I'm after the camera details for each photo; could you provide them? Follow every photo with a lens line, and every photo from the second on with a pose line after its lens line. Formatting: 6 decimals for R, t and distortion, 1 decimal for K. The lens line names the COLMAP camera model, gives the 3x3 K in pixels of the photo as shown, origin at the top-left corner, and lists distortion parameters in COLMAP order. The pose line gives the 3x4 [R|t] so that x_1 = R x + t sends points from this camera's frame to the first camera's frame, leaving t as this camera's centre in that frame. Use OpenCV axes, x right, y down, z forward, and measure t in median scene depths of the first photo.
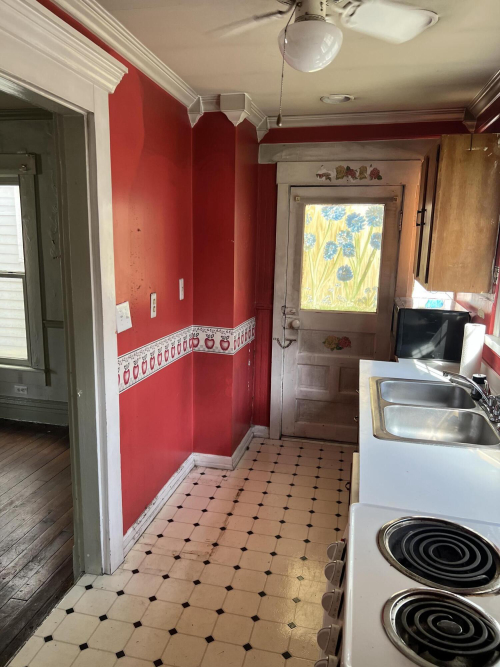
lens RADIAL K [[505.7, 0, 249.7], [0, 505.7, 332.8], [0, 0, 1]] dist [0.039255, -0.036503]
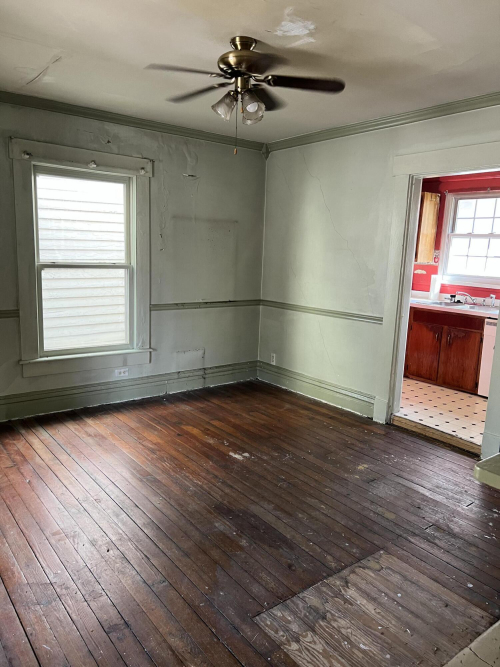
lens RADIAL K [[505.7, 0, 251.9], [0, 505.7, 337.4], [0, 0, 1]] dist [0.039255, -0.036503]
pose [[0.637352, -0.136592, 0.758370, -1.275714], [0.125638, 0.989415, 0.072616, -0.006367], [-0.760261, 0.048998, 0.647767, 0.103576]]
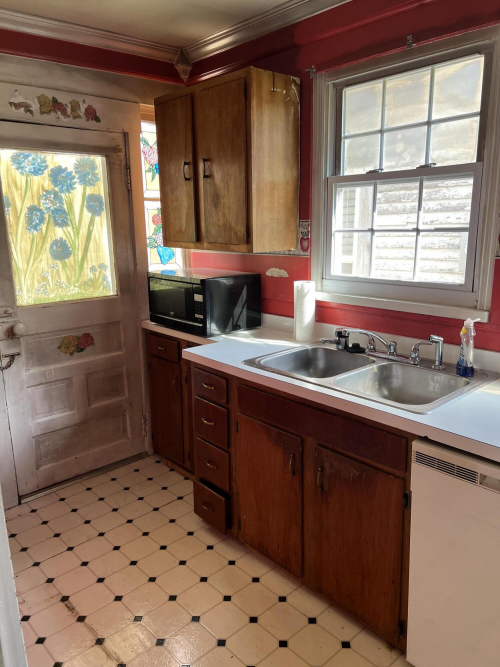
lens RADIAL K [[505.7, 0, 252.5], [0, 505.7, 335.4], [0, 0, 1]] dist [0.039255, -0.036503]
pose [[0.575405, -0.208684, 0.790797, -0.263884], [0.185984, 0.974955, 0.121955, -0.034590], [-0.796441, 0.076902, 0.599806, 0.347946]]
